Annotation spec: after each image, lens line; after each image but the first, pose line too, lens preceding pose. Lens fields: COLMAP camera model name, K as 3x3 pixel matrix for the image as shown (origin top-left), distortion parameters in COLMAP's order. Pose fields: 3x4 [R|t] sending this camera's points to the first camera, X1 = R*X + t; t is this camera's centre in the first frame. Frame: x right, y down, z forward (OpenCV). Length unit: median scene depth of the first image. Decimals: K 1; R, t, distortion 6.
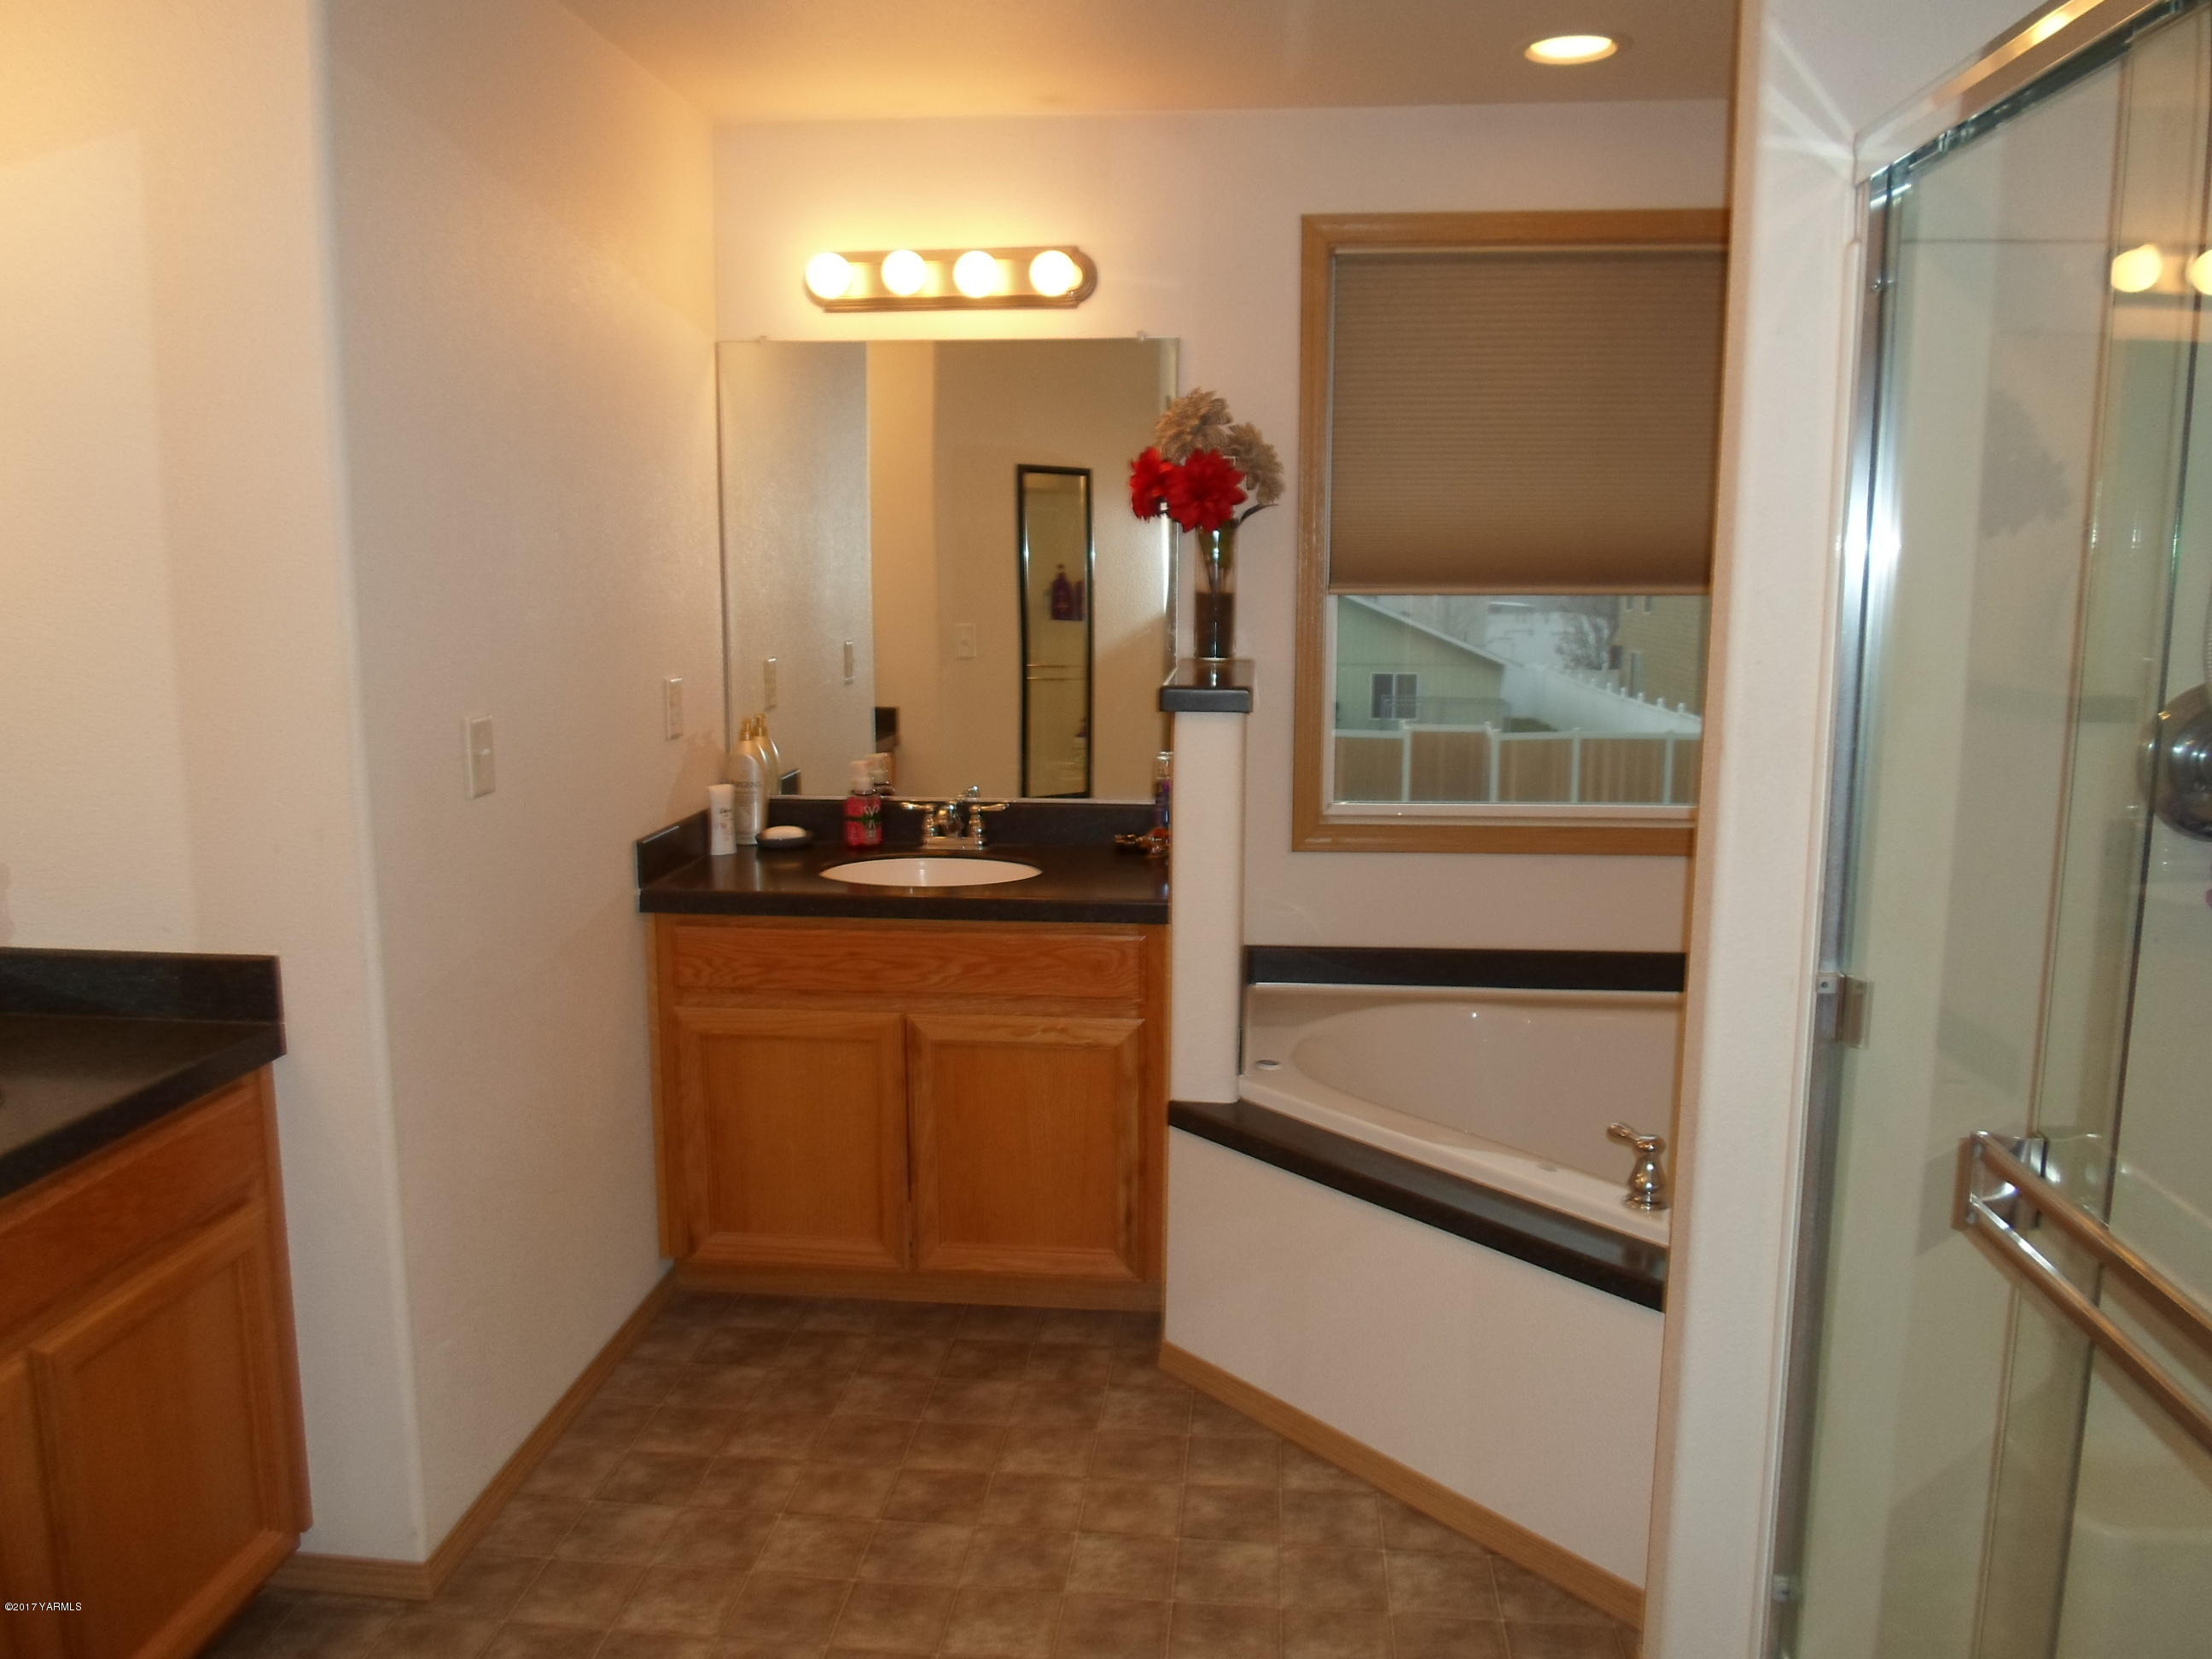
lens RADIAL K [[1666.5, 0, 1102.1], [0, 1666.5, 824.5], [0, 0, 1]] dist [-0.035819, -0.013536]
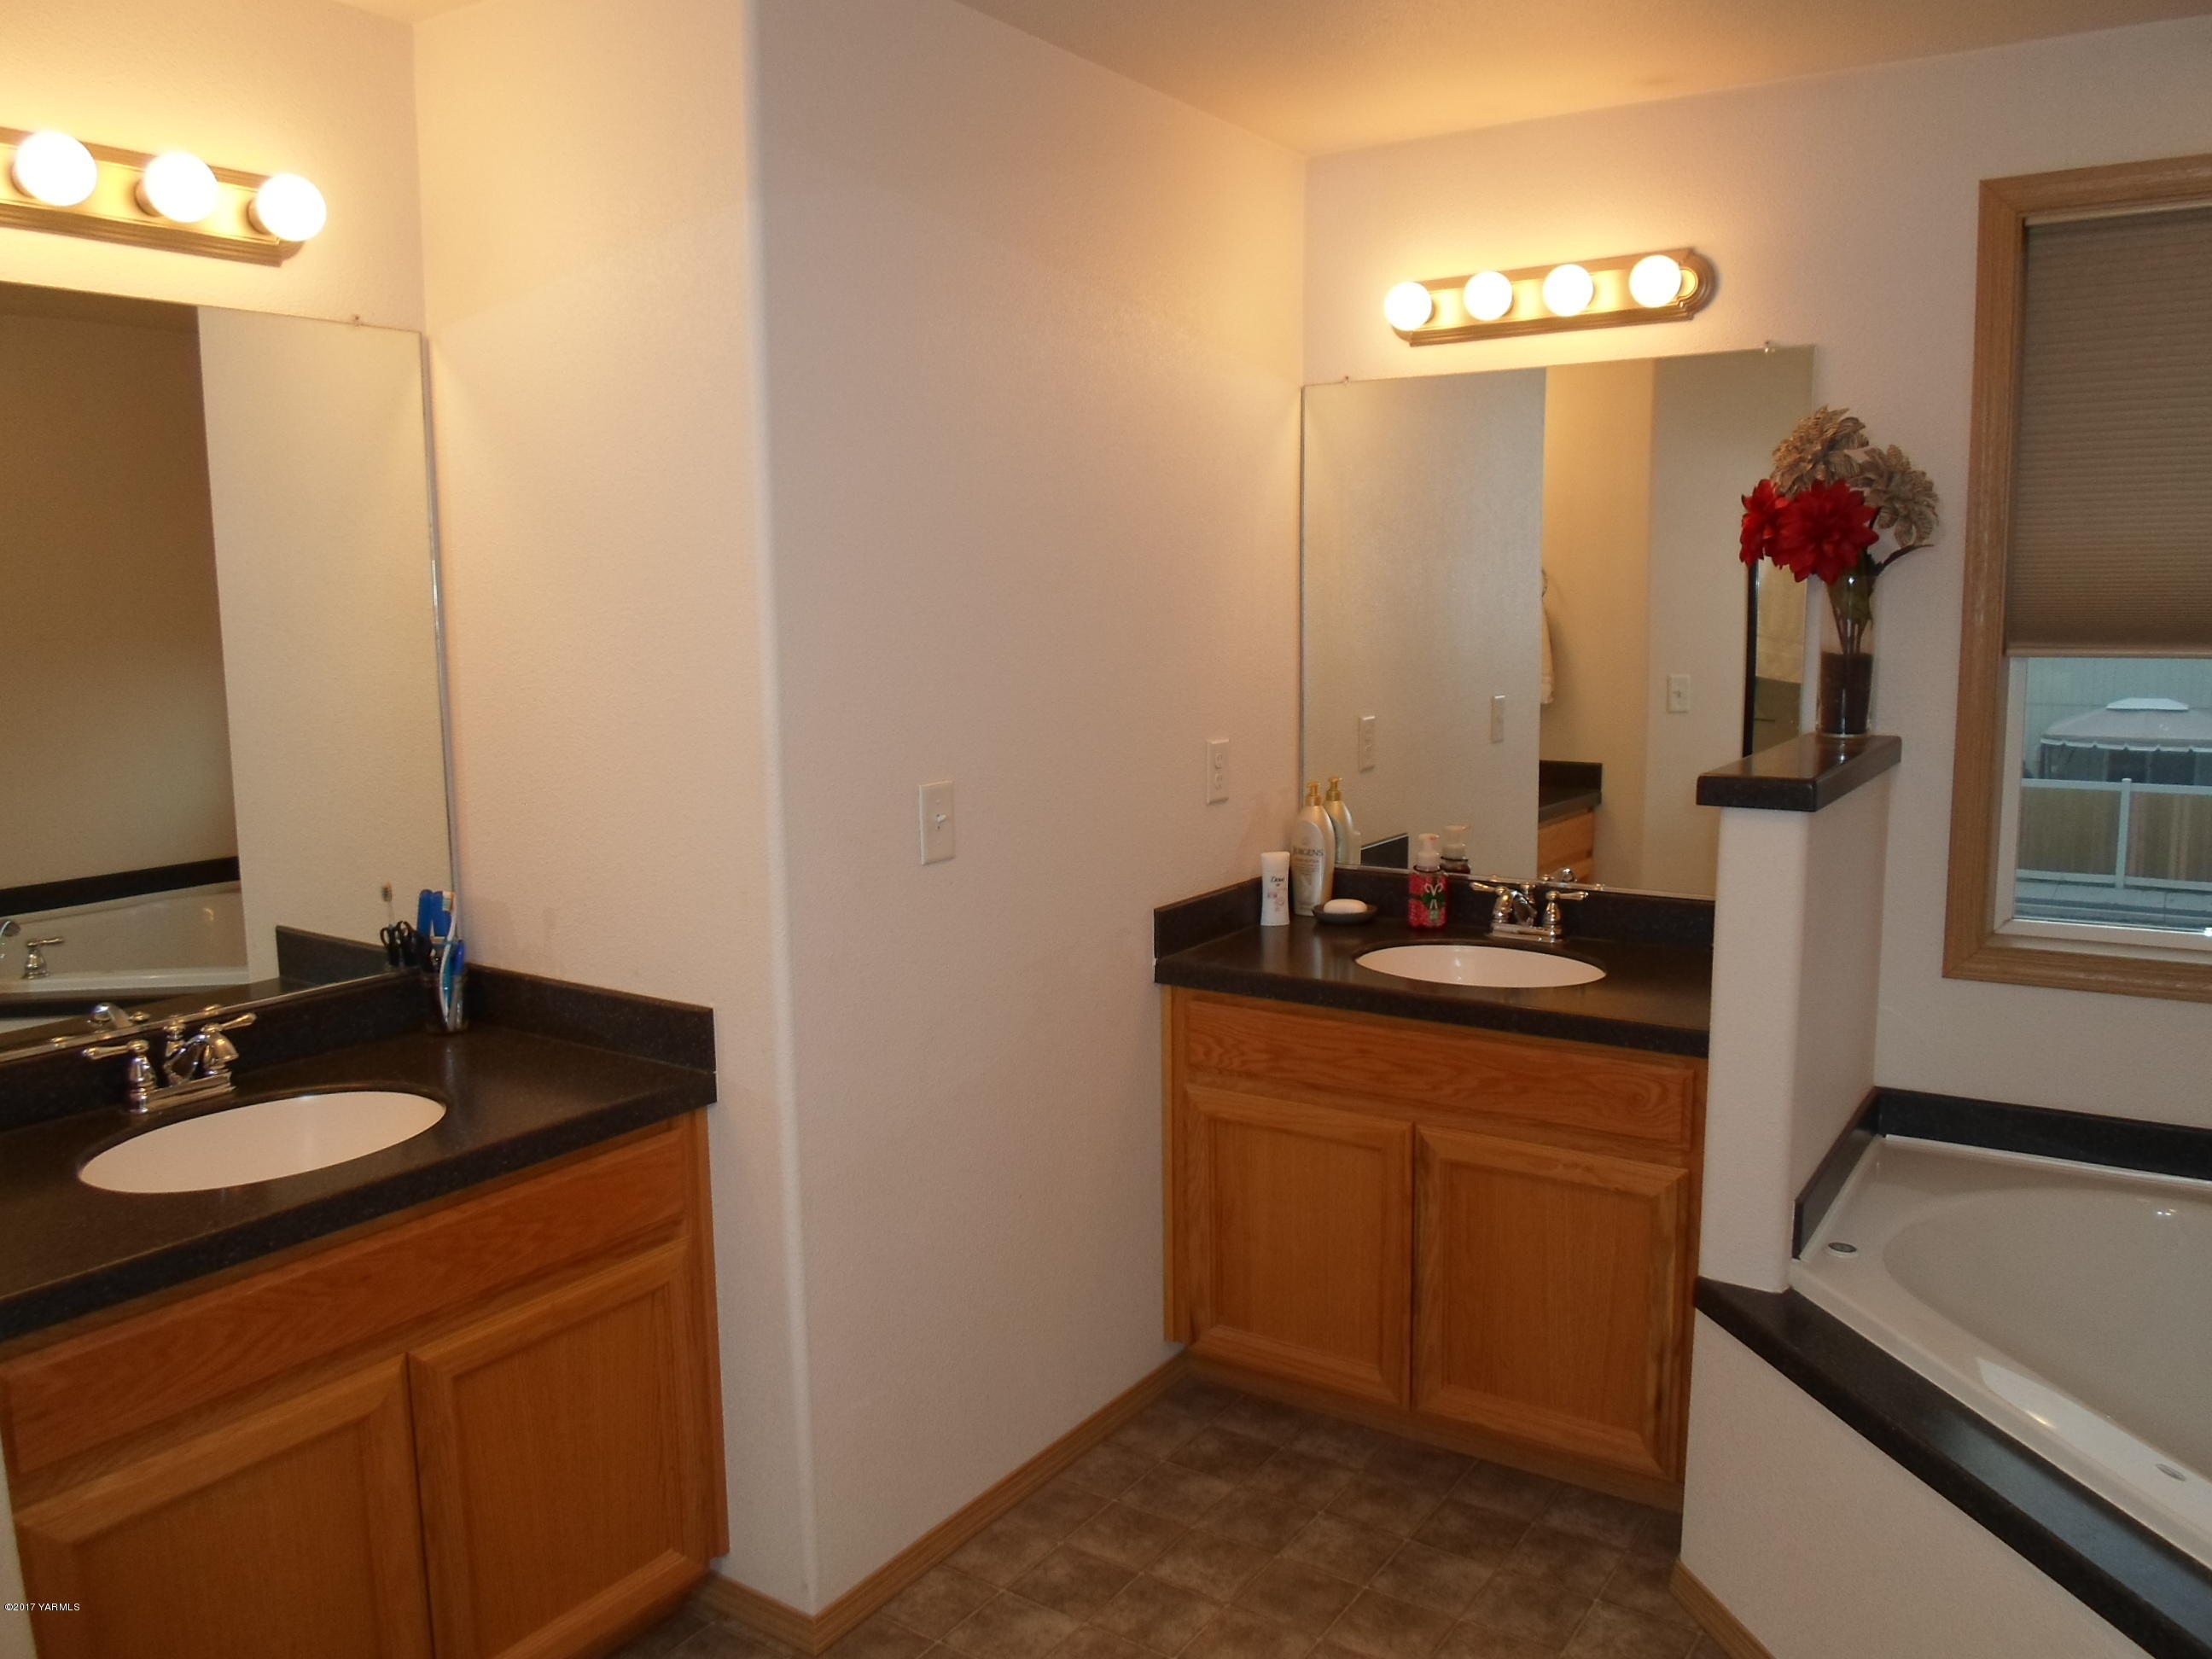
lens RADIAL K [[1666.5, 0, 1114.6], [0, 1666.5, 826.9], [0, 0, 1]] dist [-0.035819, -0.013536]
pose [[0.880590, 0.053948, -0.470798, 0.153432], [-0.061195, 0.998126, -0.000088, -0.036347], [0.469911, 0.028888, 0.882241, 0.133149]]
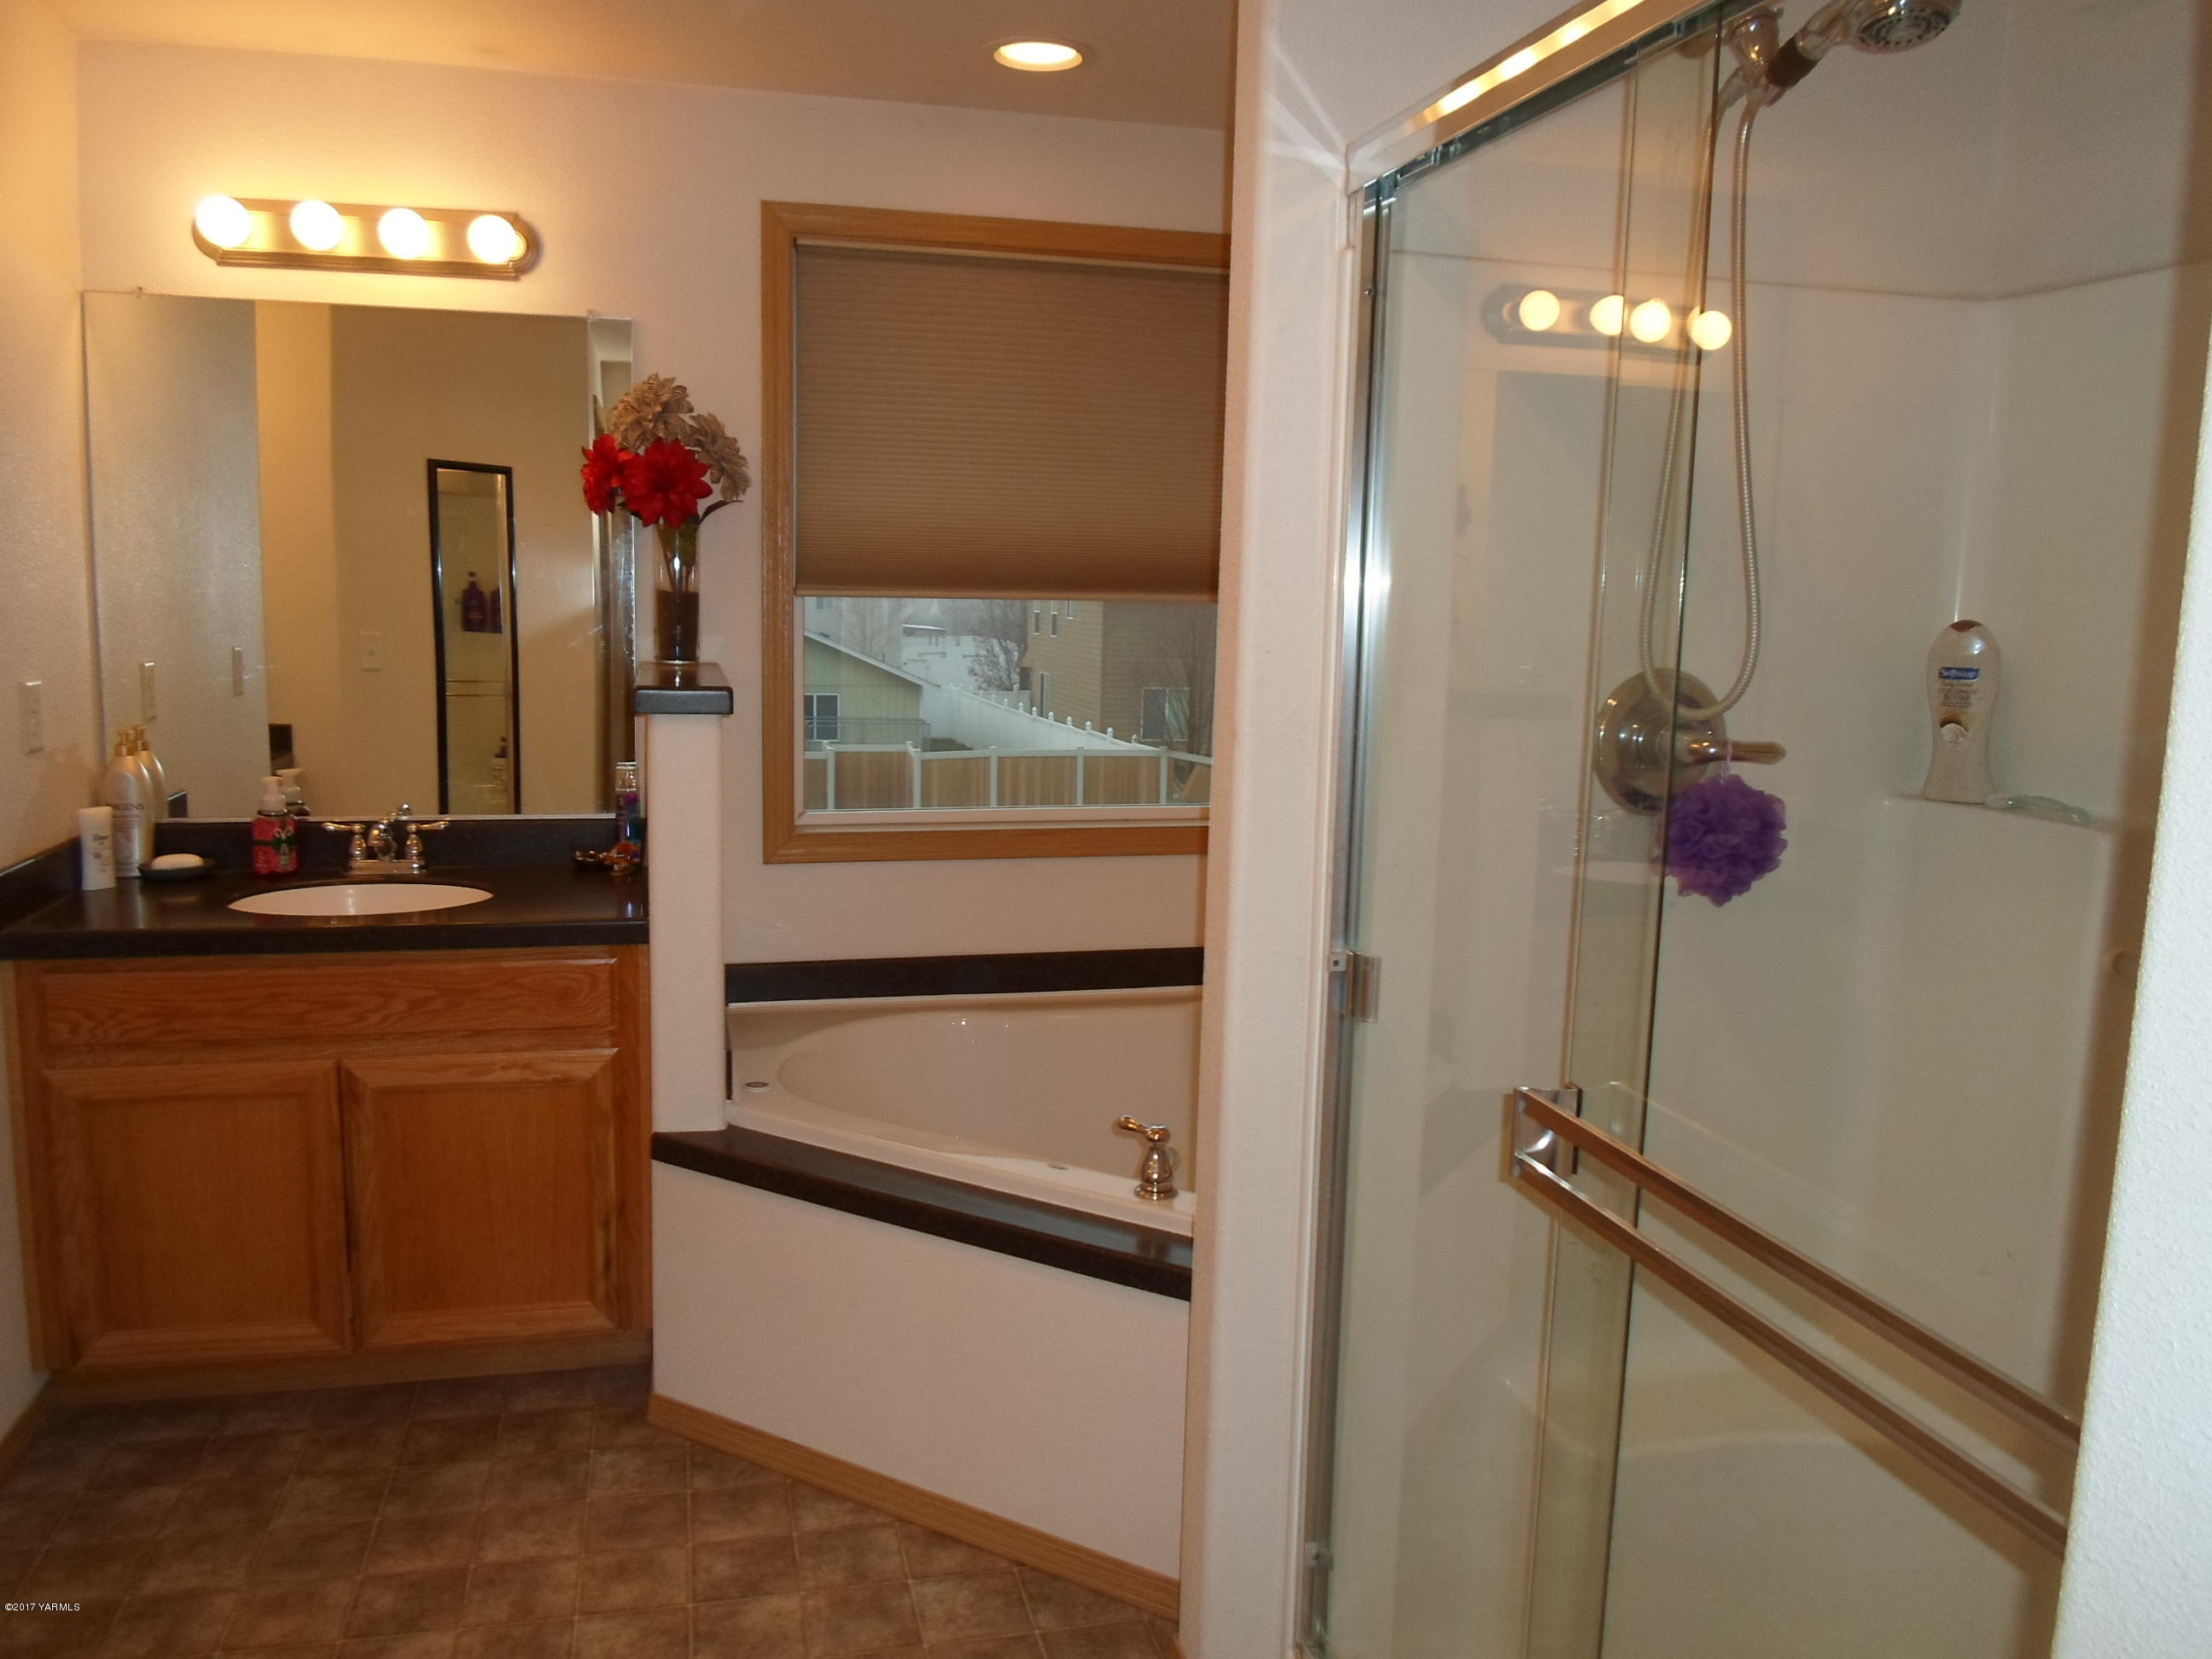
lens RADIAL K [[1666.5, 0, 1095.3], [0, 1666.5, 823.5], [0, 0, 1]] dist [-0.035819, -0.013536]
pose [[0.941160, -0.025797, 0.336974, -0.033629], [0.030699, 0.999486, -0.009226, 0.009008], [-0.336563, 0.019028, 0.941469, 0.040489]]
